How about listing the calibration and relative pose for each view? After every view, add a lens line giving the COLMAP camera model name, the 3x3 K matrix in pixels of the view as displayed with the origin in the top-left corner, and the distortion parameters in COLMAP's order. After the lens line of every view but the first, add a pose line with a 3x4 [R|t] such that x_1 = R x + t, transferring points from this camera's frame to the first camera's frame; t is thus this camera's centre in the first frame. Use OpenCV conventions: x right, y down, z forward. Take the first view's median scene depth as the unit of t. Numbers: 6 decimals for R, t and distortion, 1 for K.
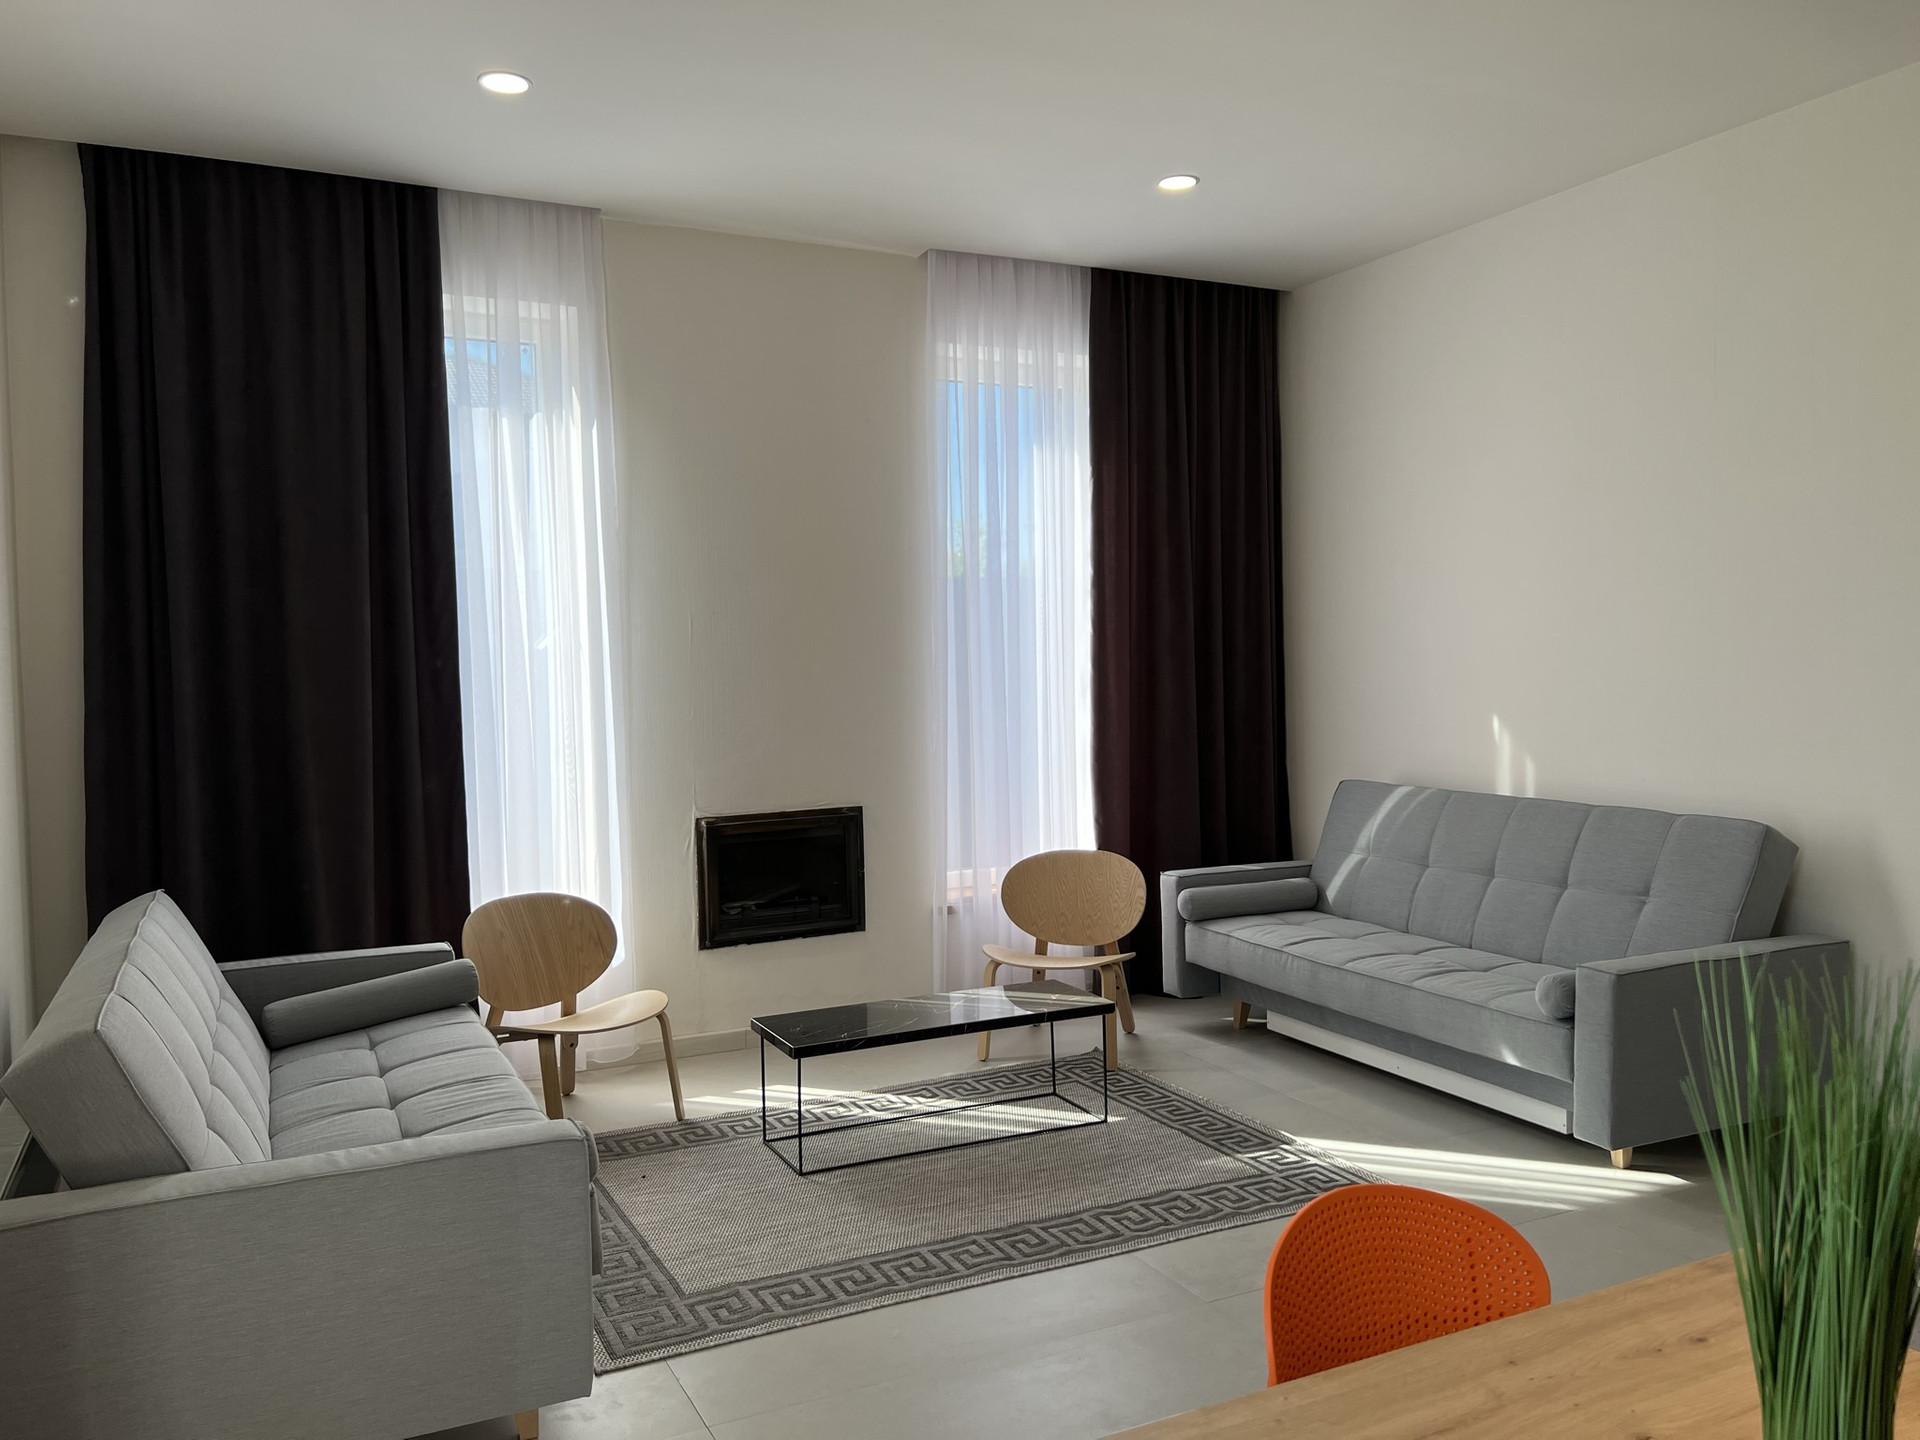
lens RADIAL K [[1440.4, 0, 963.5], [0, 1440.4, 728.3], [0, 0, 1]] dist [0.069626, -0.094468]
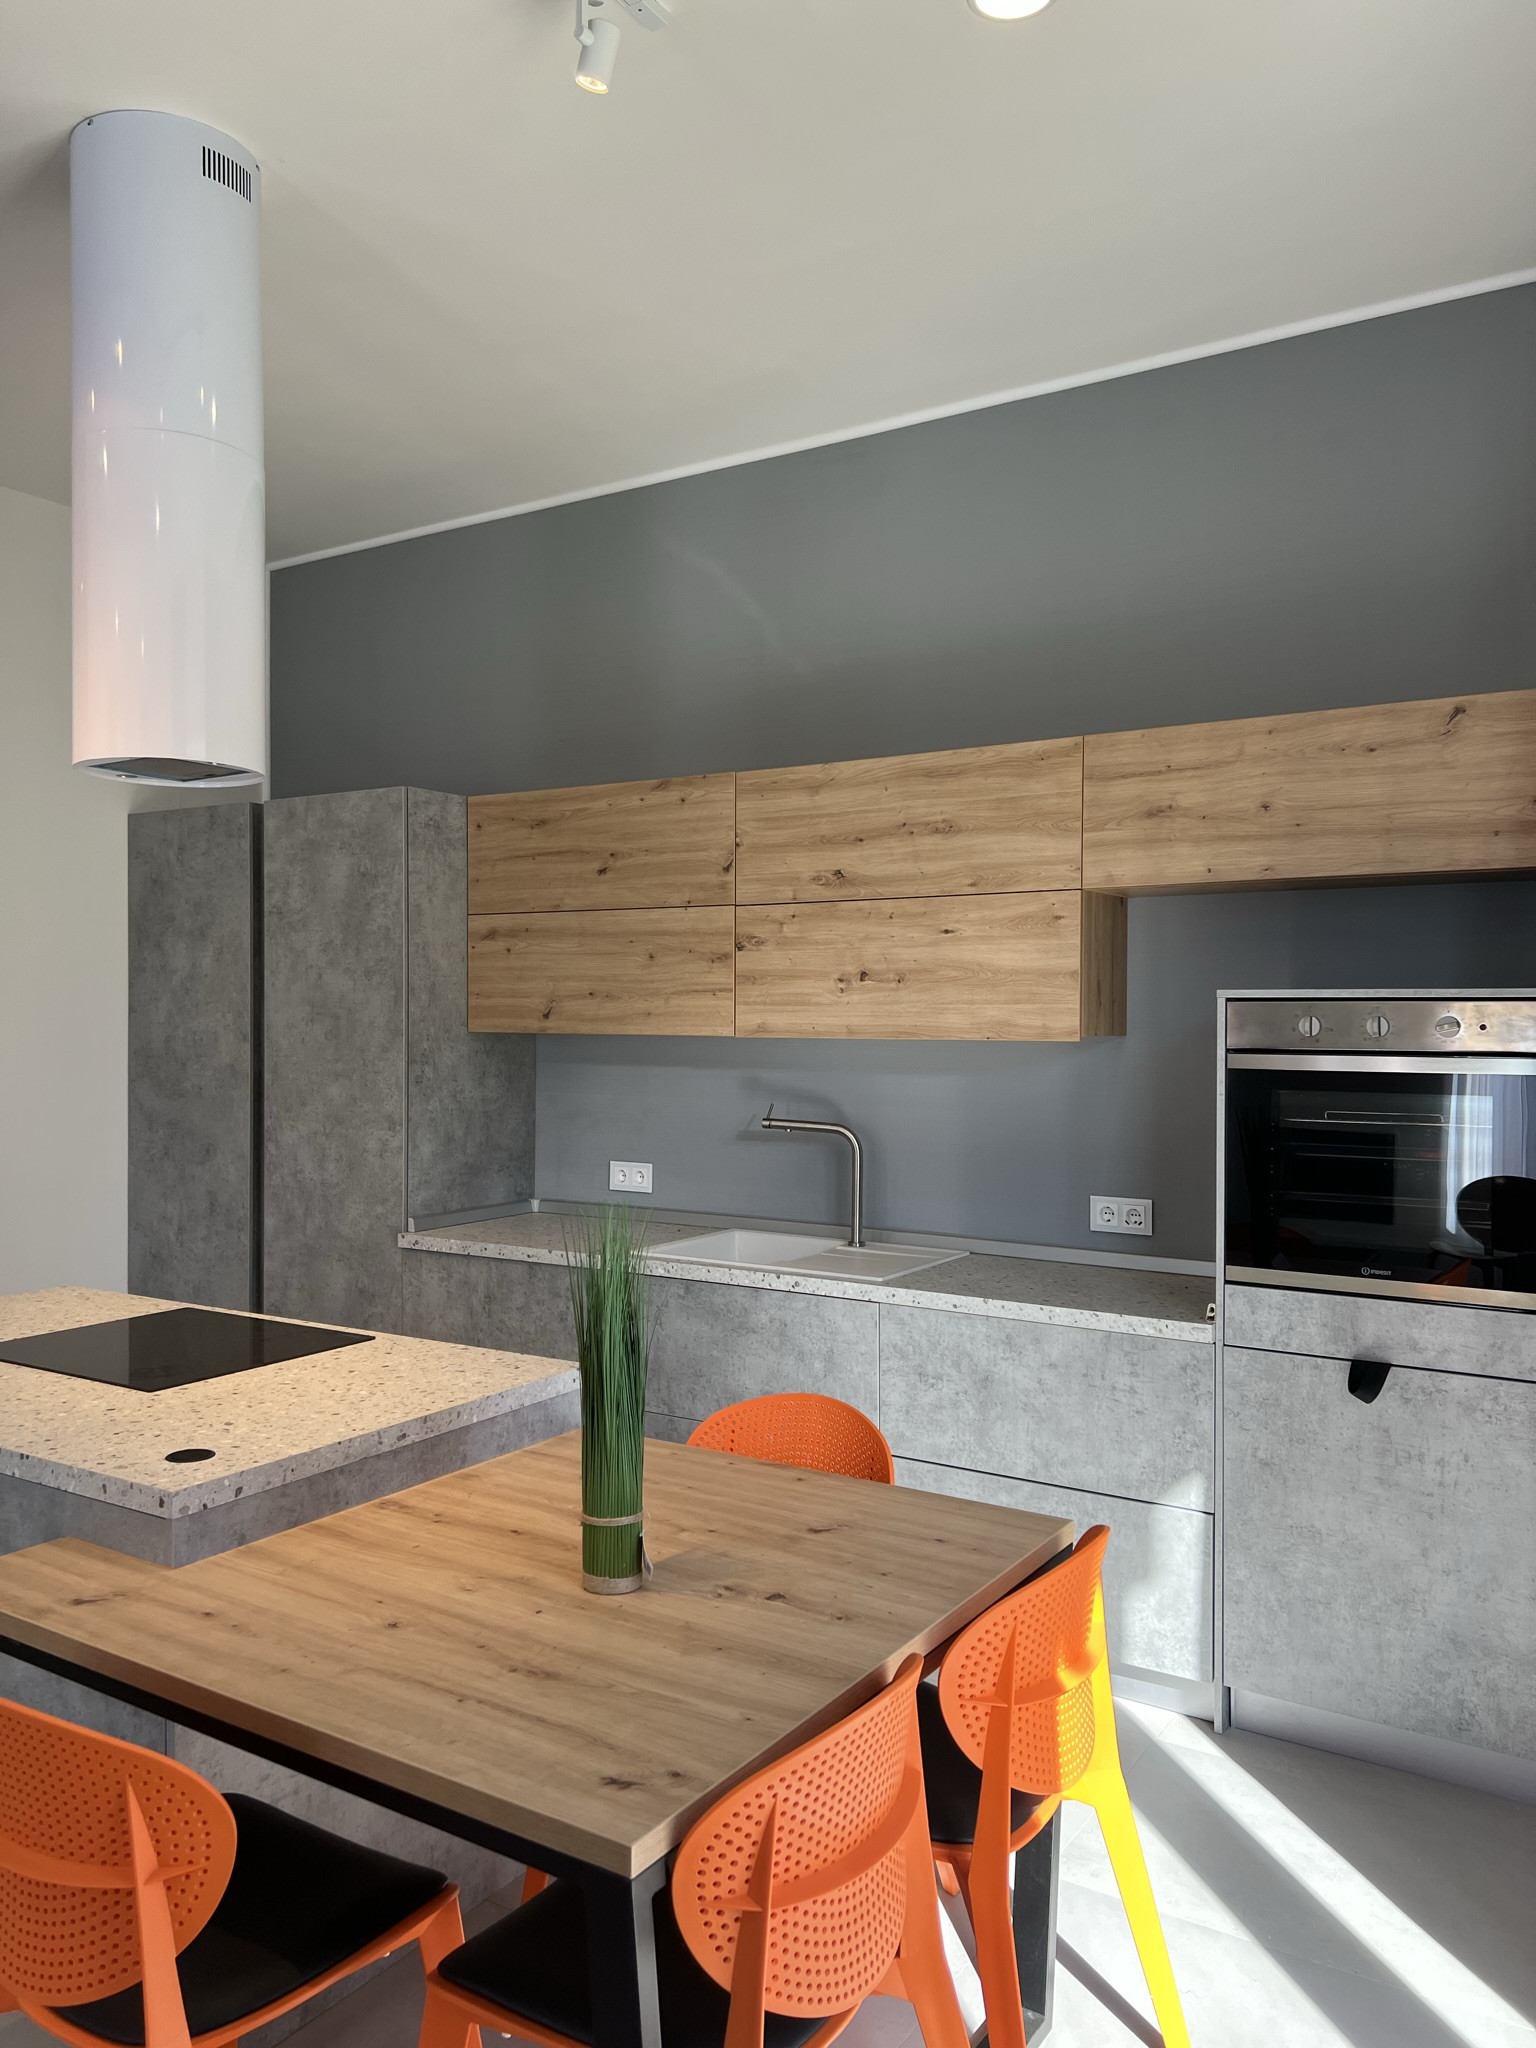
lens RADIAL K [[1536.4, 0, 751.2], [0, 1536.4, 1036.9], [0, 0, 1]] dist [0.069626, -0.094468]
pose [[-0.507601, 0.001949, 0.861590, -0.251096], [0.041994, 0.998865, 0.022481, -0.018389], [-0.860568, 0.047593, -0.507107, 0.385040]]
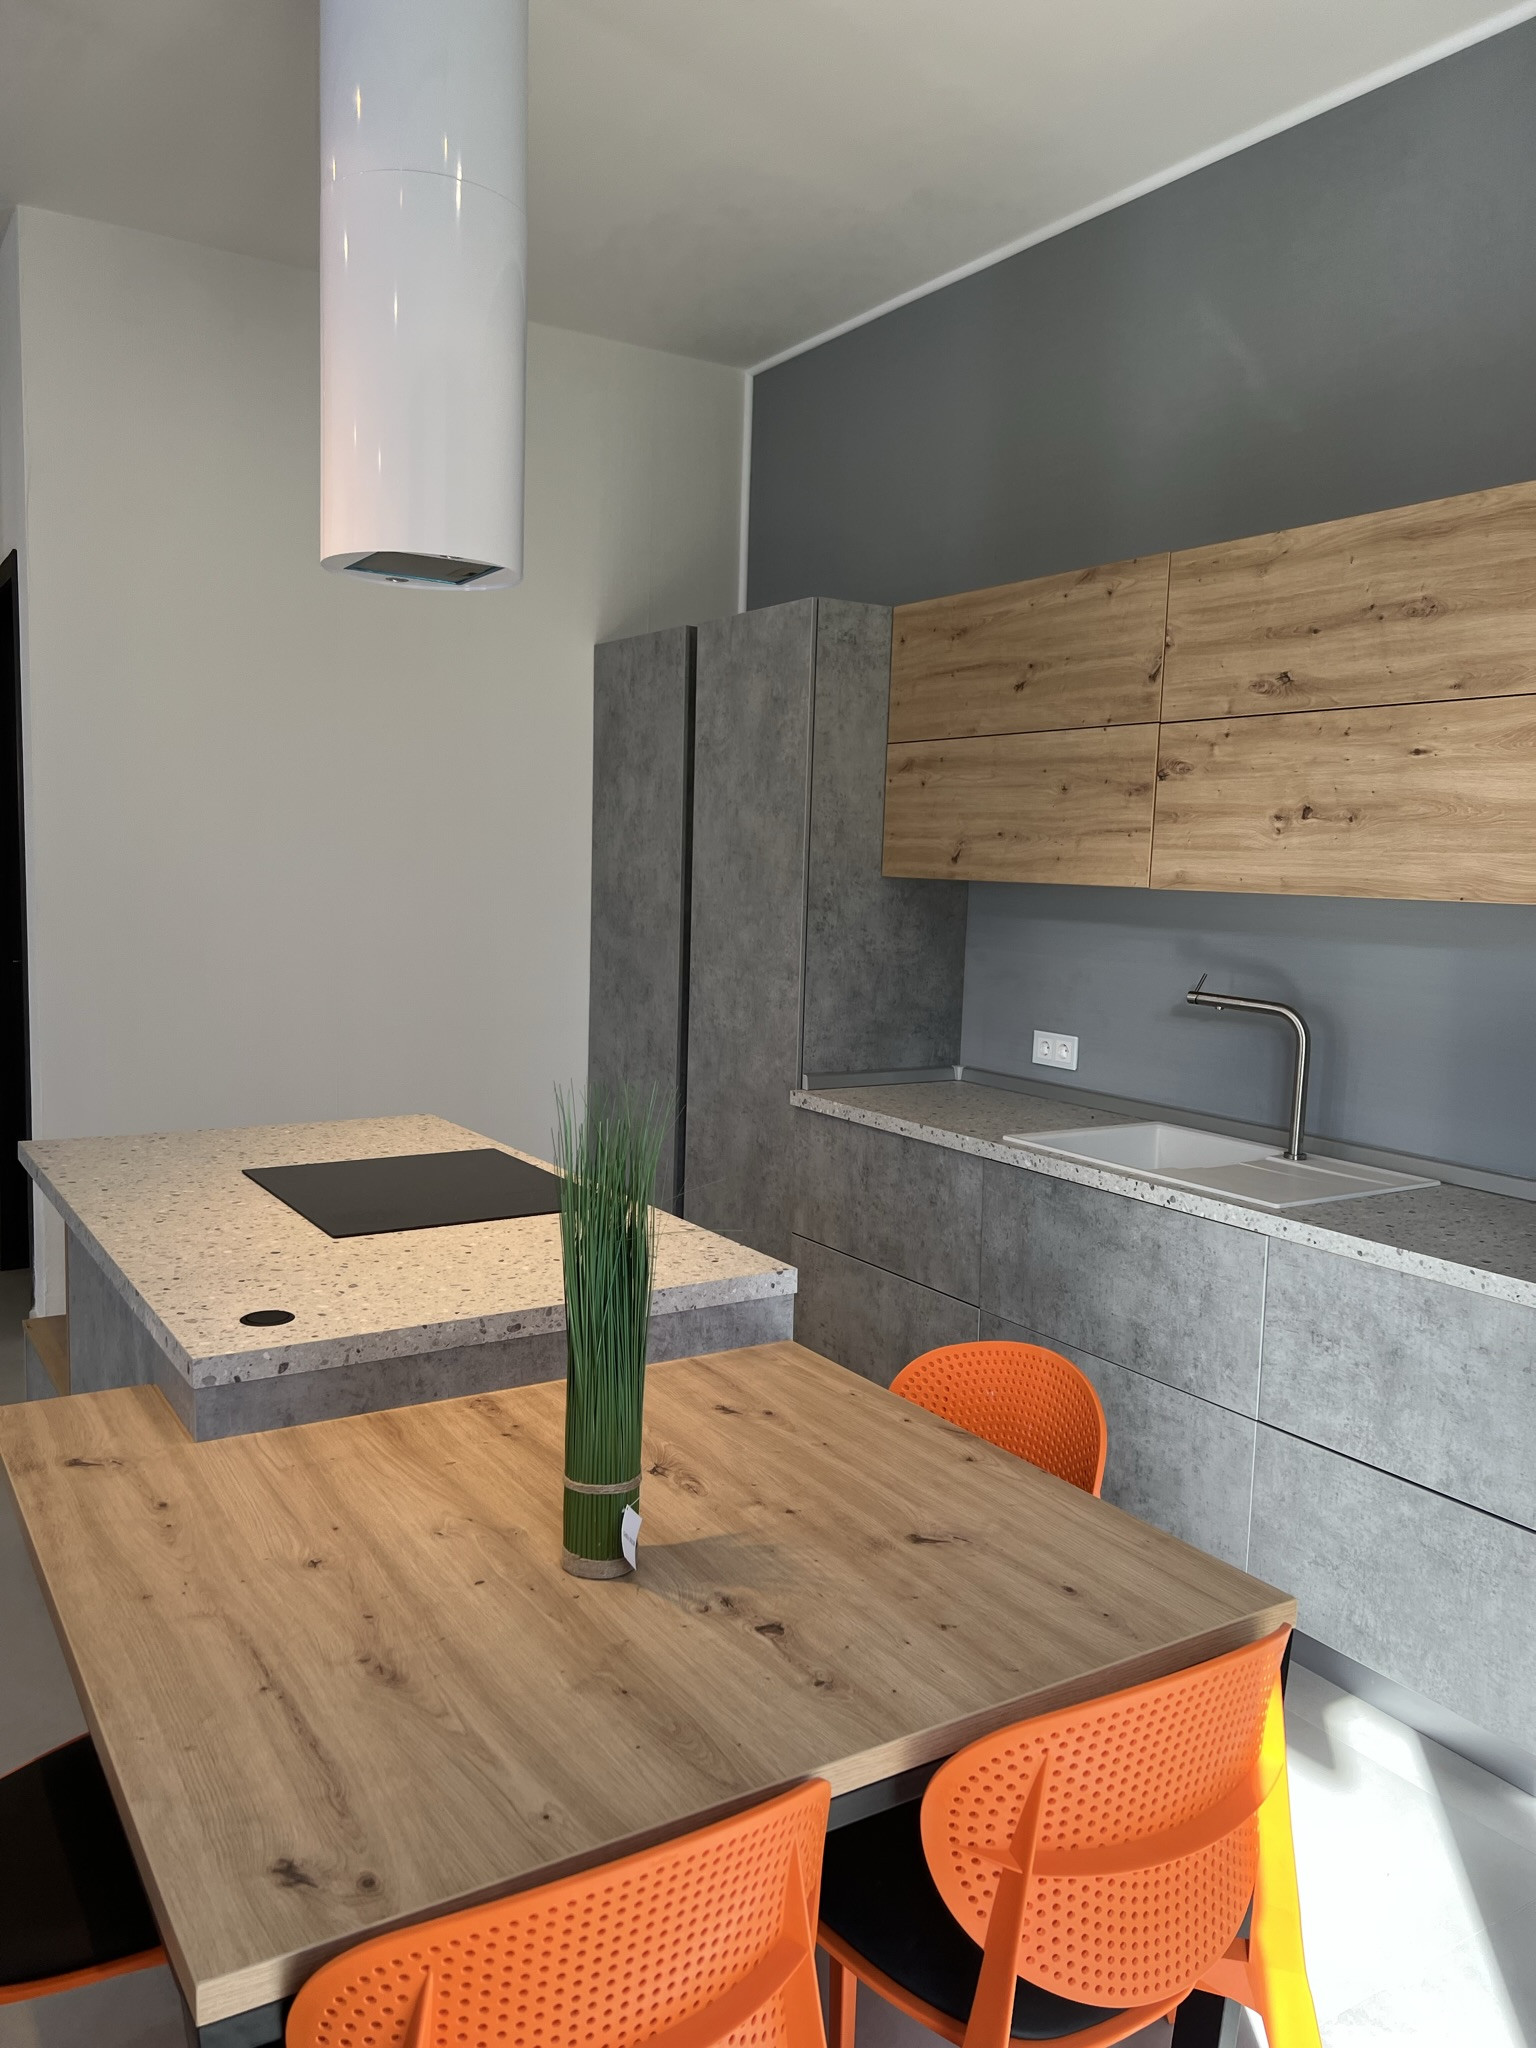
lens RADIAL K [[1536.4, 0, 757.8], [0, 1536.4, 1035.8], [0, 0, 1]] dist [0.069626, -0.094468]
pose [[-0.102402, -0.101127, 0.989589, -0.190751], [0.015453, 0.994537, 0.103231, -0.008231], [-0.994623, 0.025864, -0.100280, 0.210734]]
